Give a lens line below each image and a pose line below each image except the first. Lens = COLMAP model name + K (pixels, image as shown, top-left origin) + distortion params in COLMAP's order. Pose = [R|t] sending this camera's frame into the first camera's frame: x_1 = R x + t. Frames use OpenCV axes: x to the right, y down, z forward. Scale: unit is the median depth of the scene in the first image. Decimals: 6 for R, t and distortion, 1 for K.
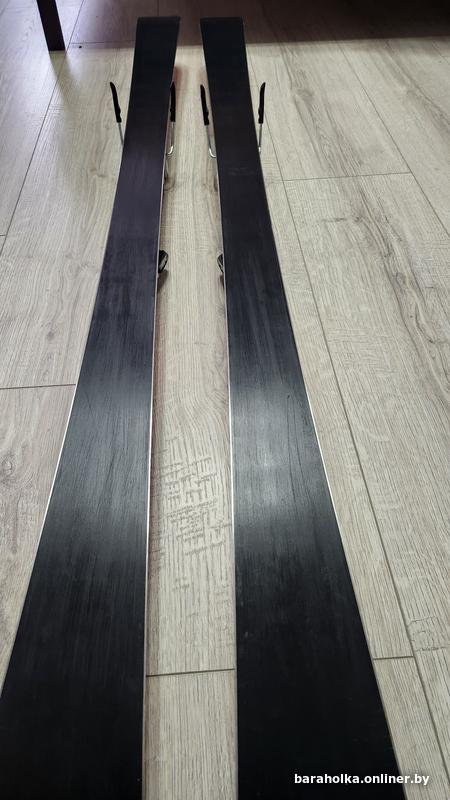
lens RADIAL K [[539.5, 0, 222.0], [0, 539.5, 400.2], [0, 0, 1]] dist [0.057747, -0.041396]
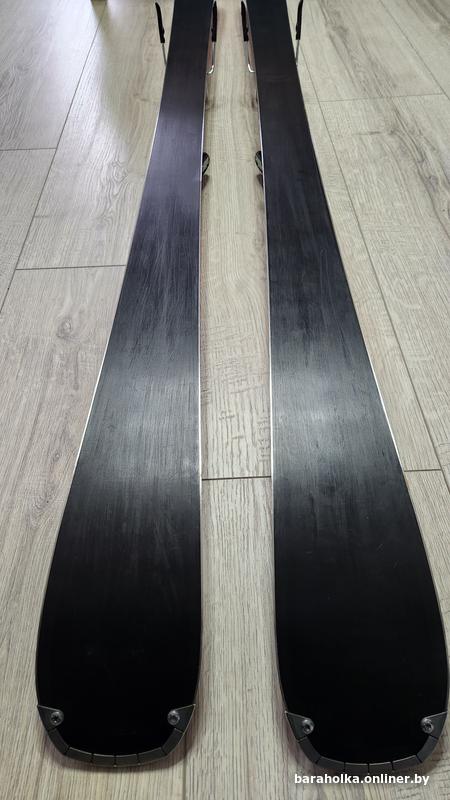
lens RADIAL K [[539.5, 0, 224.0], [0, 539.5, 398.5], [0, 0, 1]] dist [0.057747, -0.041396]
pose [[0.999240, 0.013783, -0.036469, -0.027326], [-0.013492, 0.999875, 0.008207, 0.193013], [0.036577, -0.007709, 0.999301, -0.060705]]
